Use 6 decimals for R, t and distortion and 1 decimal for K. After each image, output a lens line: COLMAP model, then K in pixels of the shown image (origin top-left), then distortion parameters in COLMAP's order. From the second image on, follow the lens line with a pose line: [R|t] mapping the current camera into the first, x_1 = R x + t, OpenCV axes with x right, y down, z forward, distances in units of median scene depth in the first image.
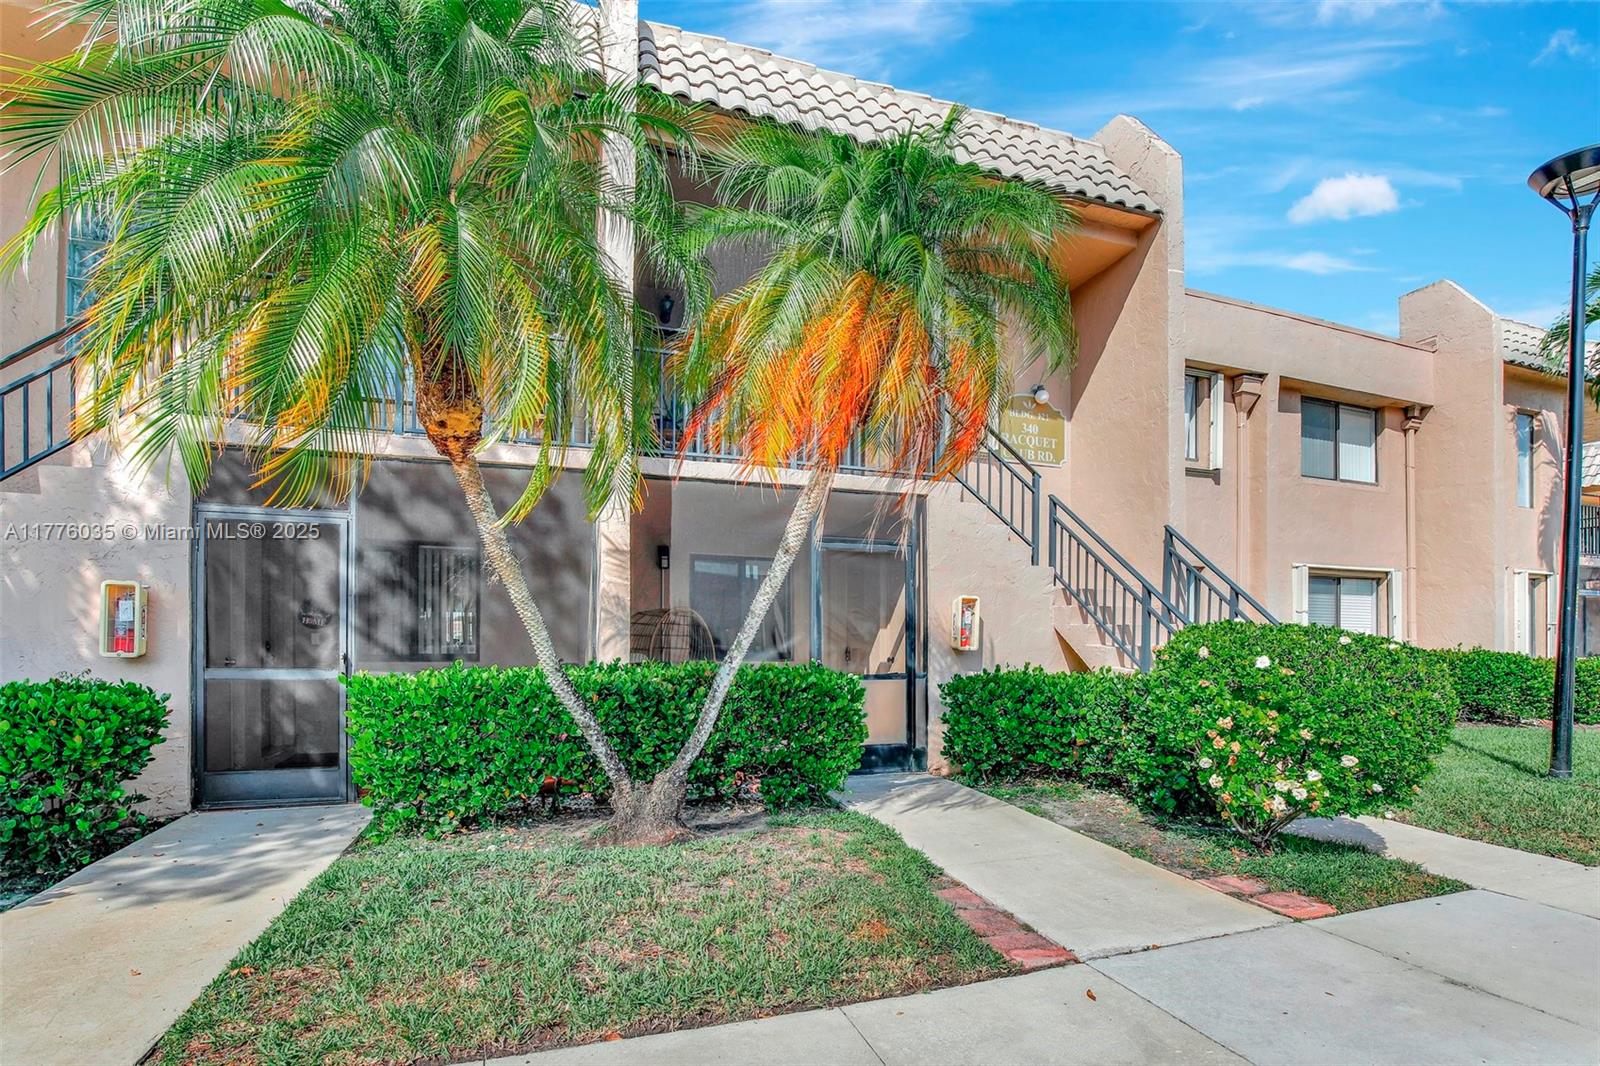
lens RADIAL K [[760.7, 0, 803.5], [0, 760.7, 635.0], [0, 0, 1]] dist [-0.012056, 0.000065]
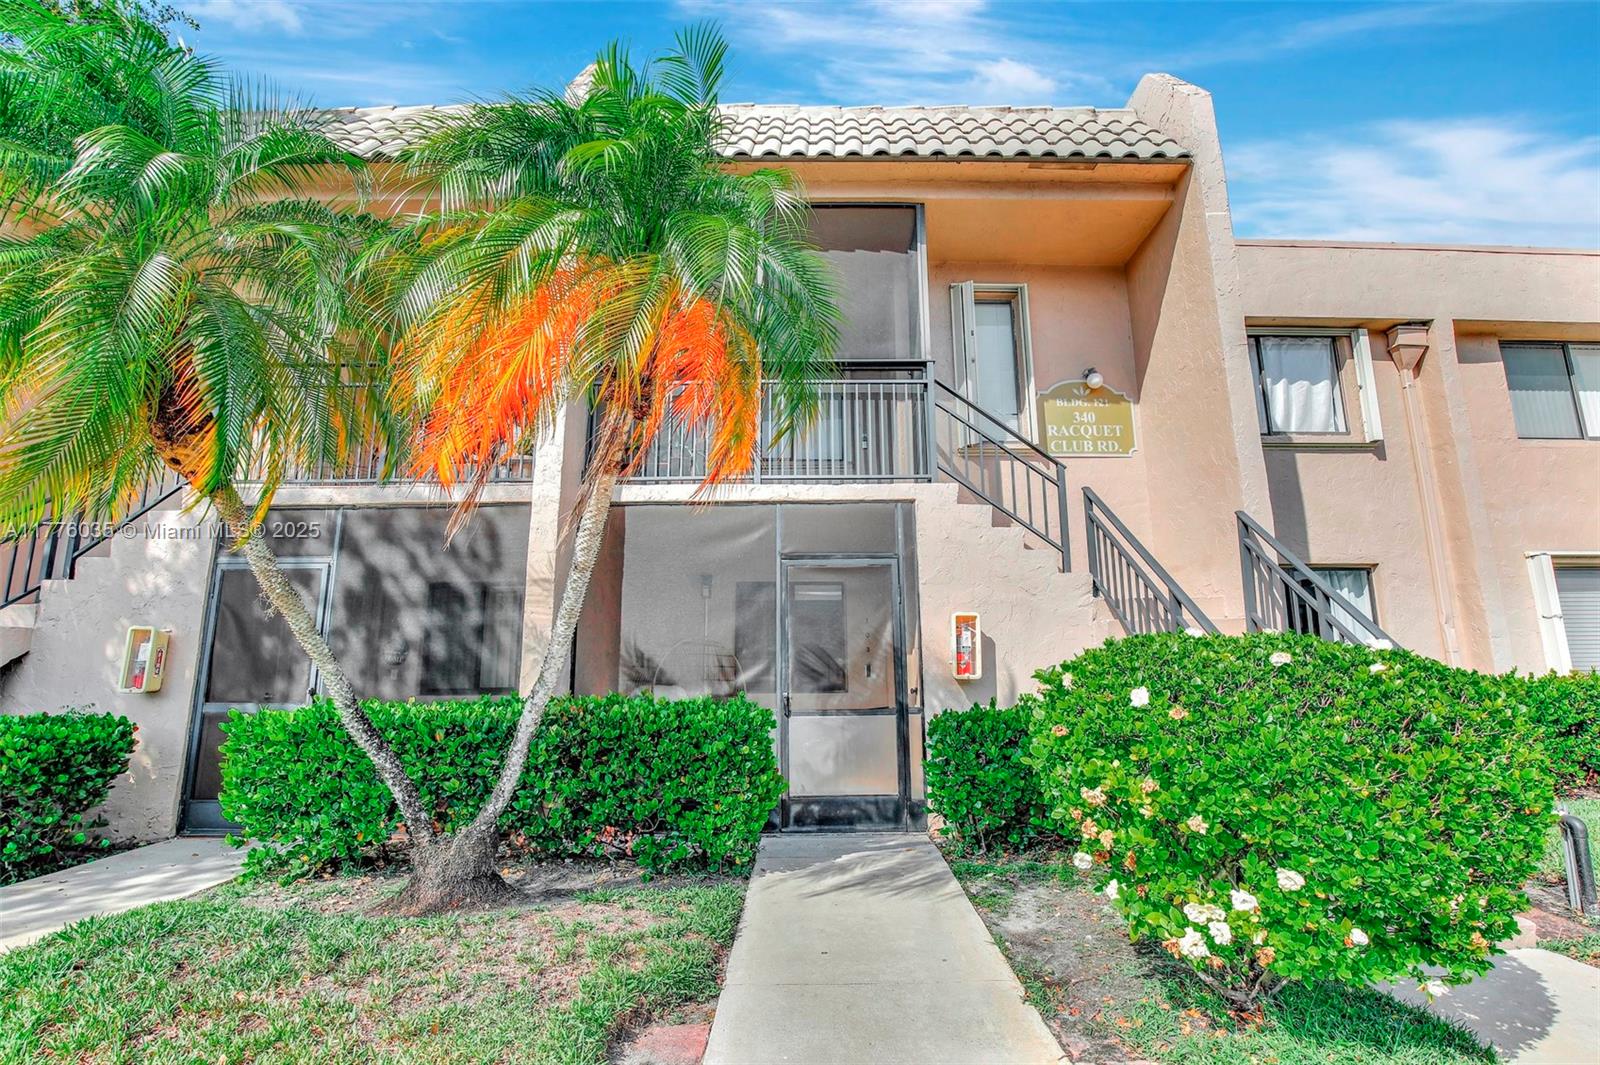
lens RADIAL K [[725.0, 0, 800.0], [0, 725.0, 532.5], [0, 0, 1]] dist [-0.017985, -0.000409]
pose [[0.949542, -0.072729, -0.305091, 0.278503], [0.017202, 0.983355, -0.180876, 0.002252], [0.313168, 0.166501, 0.934988, 0.175353]]
